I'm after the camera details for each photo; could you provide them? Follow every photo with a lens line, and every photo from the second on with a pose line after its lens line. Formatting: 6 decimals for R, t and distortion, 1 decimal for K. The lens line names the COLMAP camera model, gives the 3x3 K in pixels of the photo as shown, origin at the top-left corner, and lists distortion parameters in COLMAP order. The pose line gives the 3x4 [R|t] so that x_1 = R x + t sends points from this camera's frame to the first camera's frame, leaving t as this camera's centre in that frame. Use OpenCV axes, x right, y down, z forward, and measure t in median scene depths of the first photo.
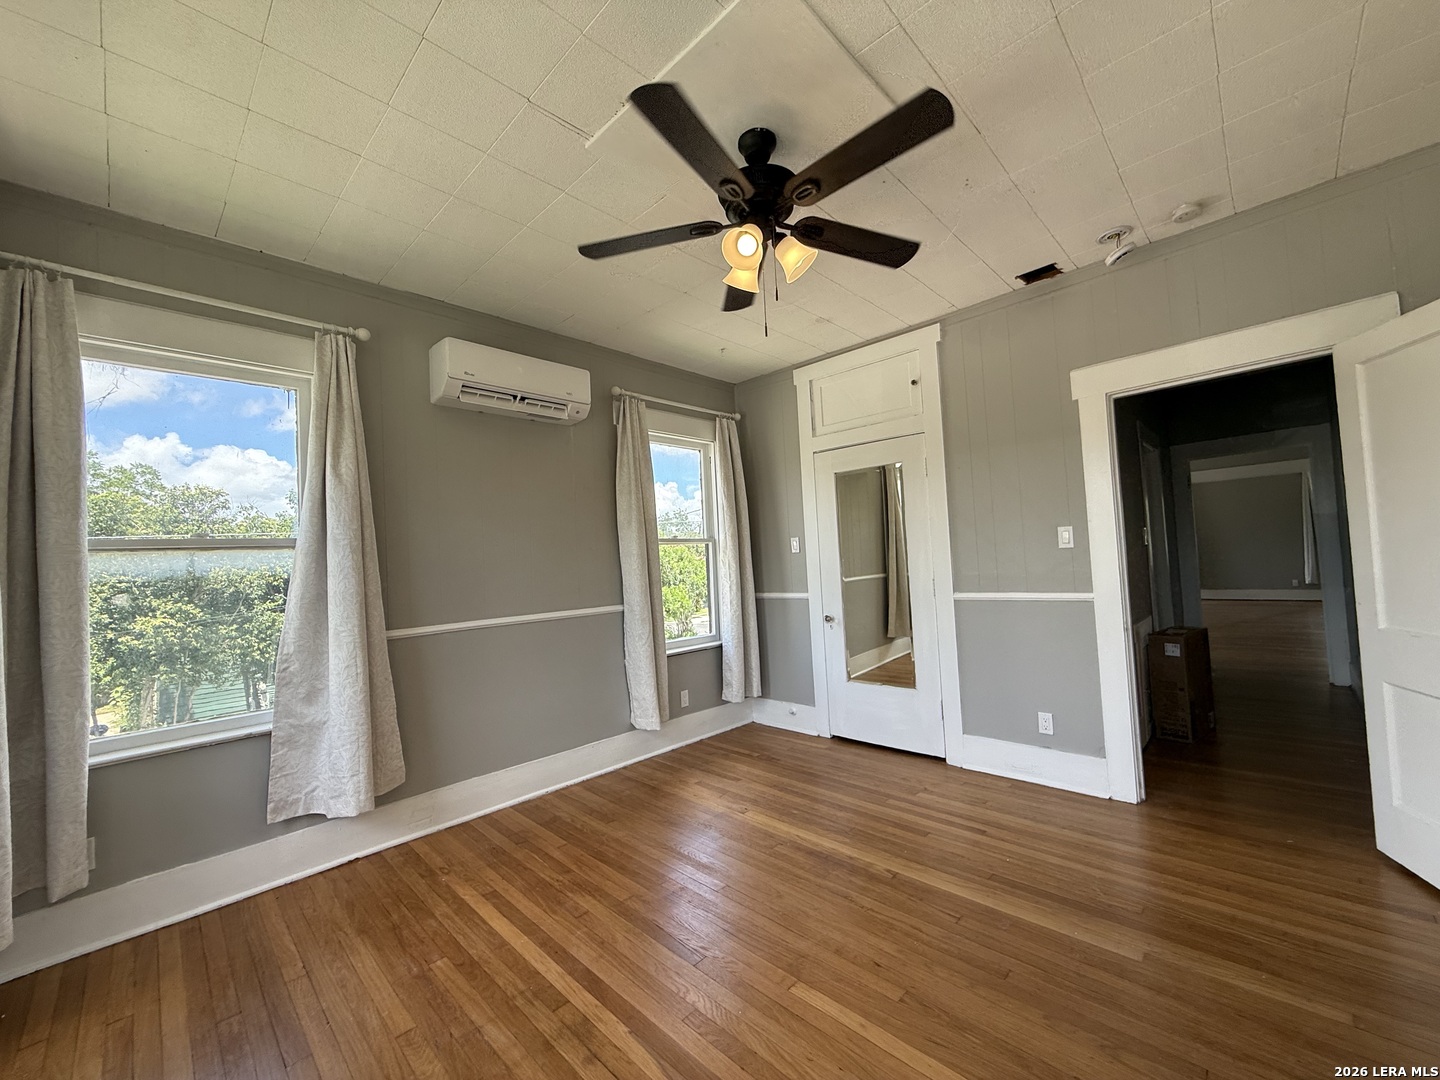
lens RADIAL K [[574.6, 0, 712.8], [0, 574.6, 544.2], [0, 0, 1]] dist [-0.000764, 0.000179]
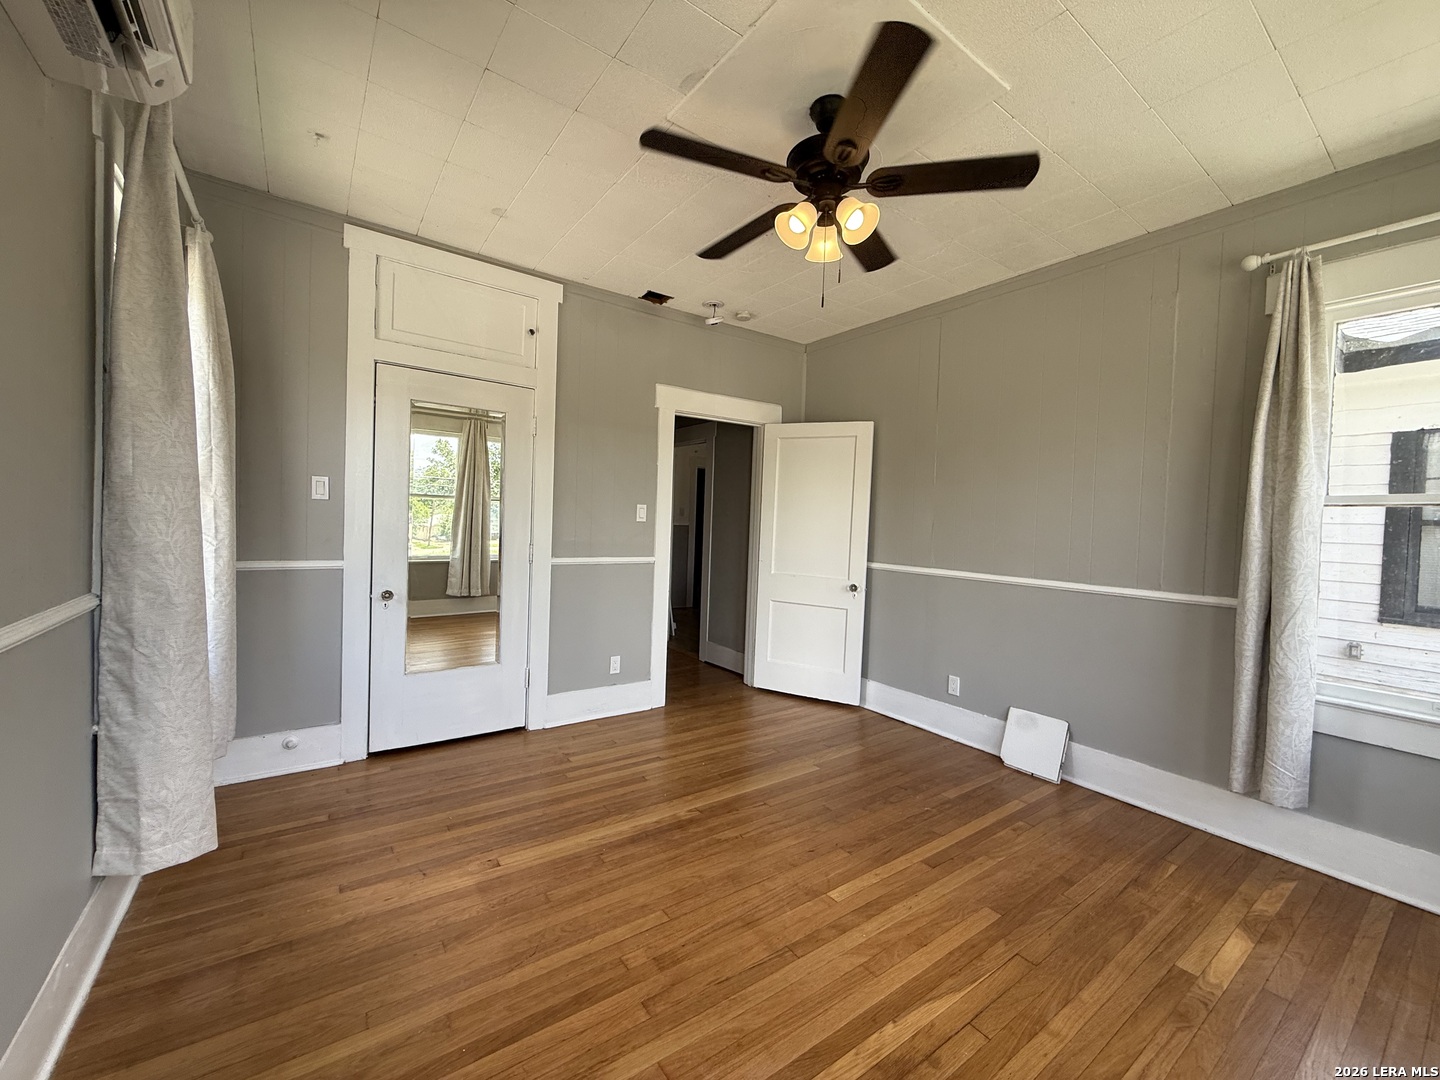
lens RADIAL K [[574.6, 0, 712.8], [0, 574.6, 544.2], [0, 0, 1]] dist [-0.000764, 0.000179]
pose [[0.172565, 0.018440, 0.984826, -0.573363], [-0.072993, 0.997315, -0.005883, 0.049501], [-0.982290, -0.070871, 0.173447, 0.598329]]
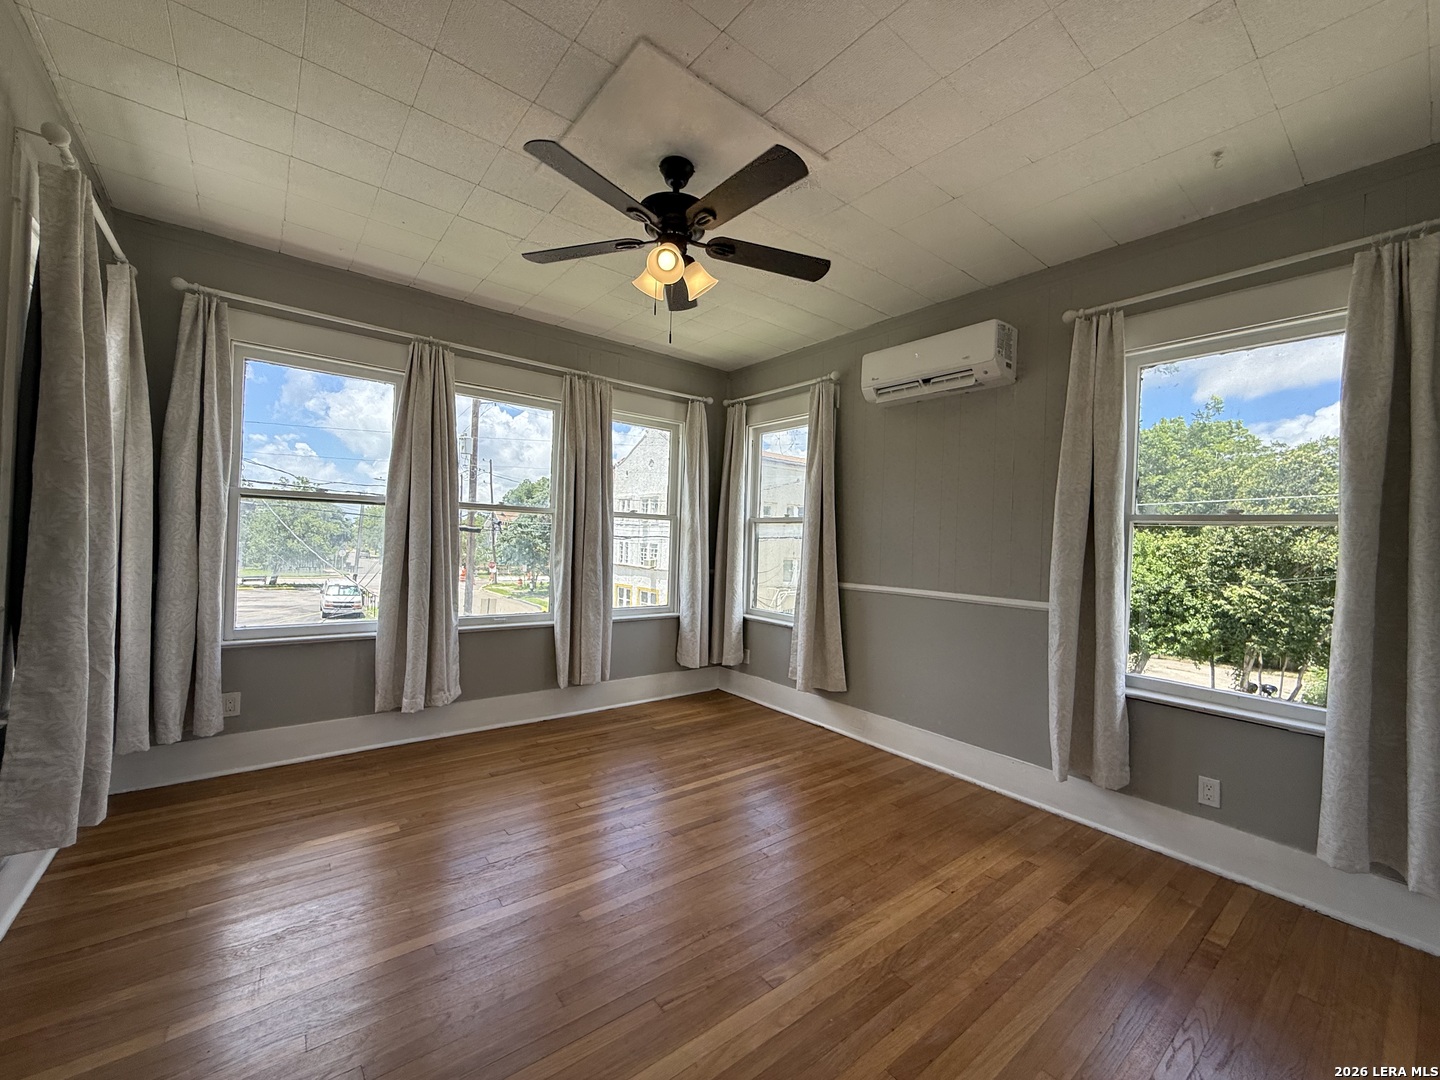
lens RADIAL K [[574.6, 0, 712.8], [0, 574.6, 544.2], [0, 0, 1]] dist [-0.000764, 0.000179]
pose [[-0.128514, 0.051544, -0.990367, 0.752218], [-0.000267, 0.998647, 0.052010, -0.013737], [0.991708, 0.006949, -0.128327, 0.750066]]
